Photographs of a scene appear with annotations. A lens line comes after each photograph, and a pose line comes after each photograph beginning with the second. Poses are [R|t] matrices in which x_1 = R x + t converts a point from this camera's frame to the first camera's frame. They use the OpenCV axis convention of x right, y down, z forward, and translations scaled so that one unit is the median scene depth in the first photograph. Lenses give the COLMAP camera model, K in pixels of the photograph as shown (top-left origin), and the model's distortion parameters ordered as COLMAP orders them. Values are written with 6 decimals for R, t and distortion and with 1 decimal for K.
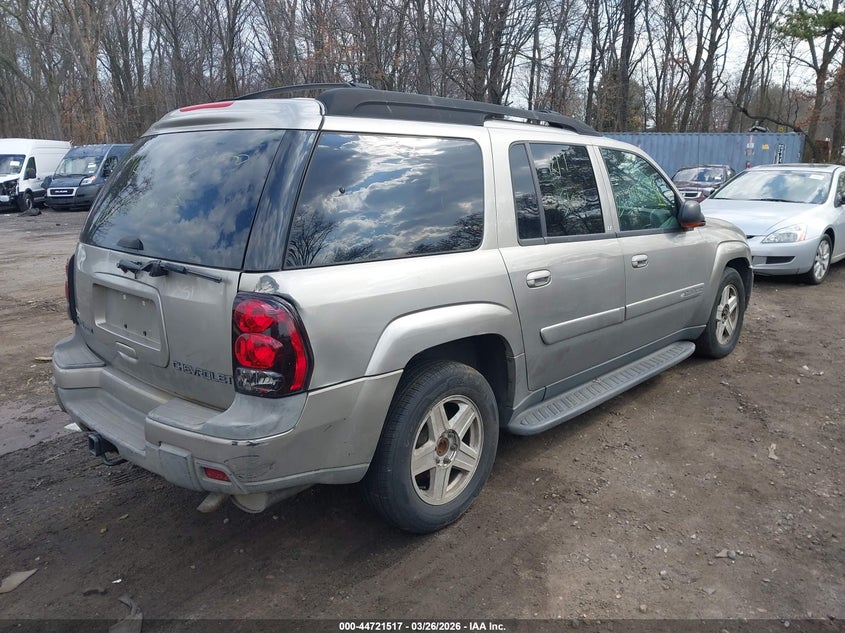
lens RADIAL K [[677.3, 0, 422.5], [0, 677.3, 316.5], [0, 0, 1]] dist [0.004165, 0.000374]
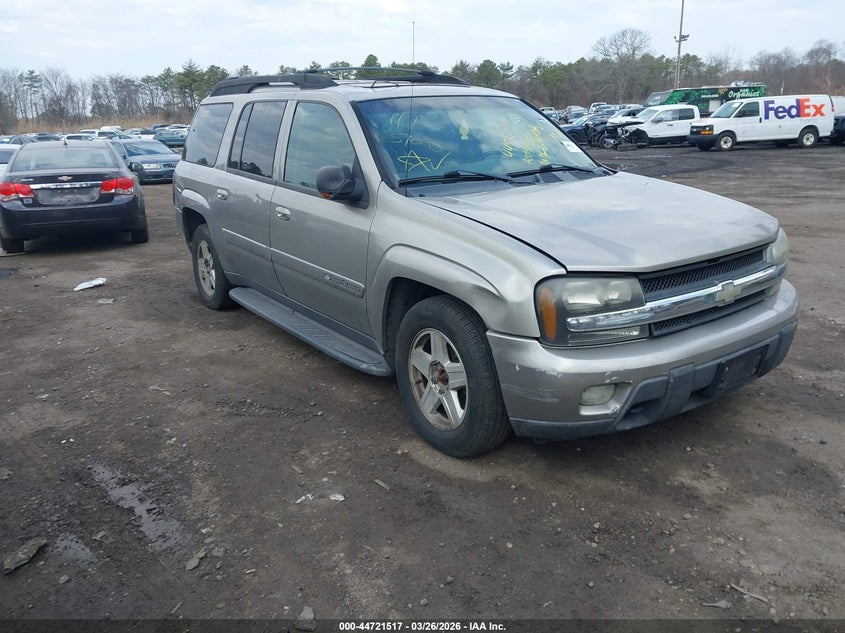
lens RADIAL K [[677.3, 0, 422.5], [0, 677.3, 316.5], [0, 0, 1]] dist [0.004165, 0.000374]
pose [[-0.226742, 0.300625, -0.926398, 1.841095], [-0.164003, 0.925804, 0.340573, -0.466718], [0.960047, 0.229155, -0.160615, 2.043637]]
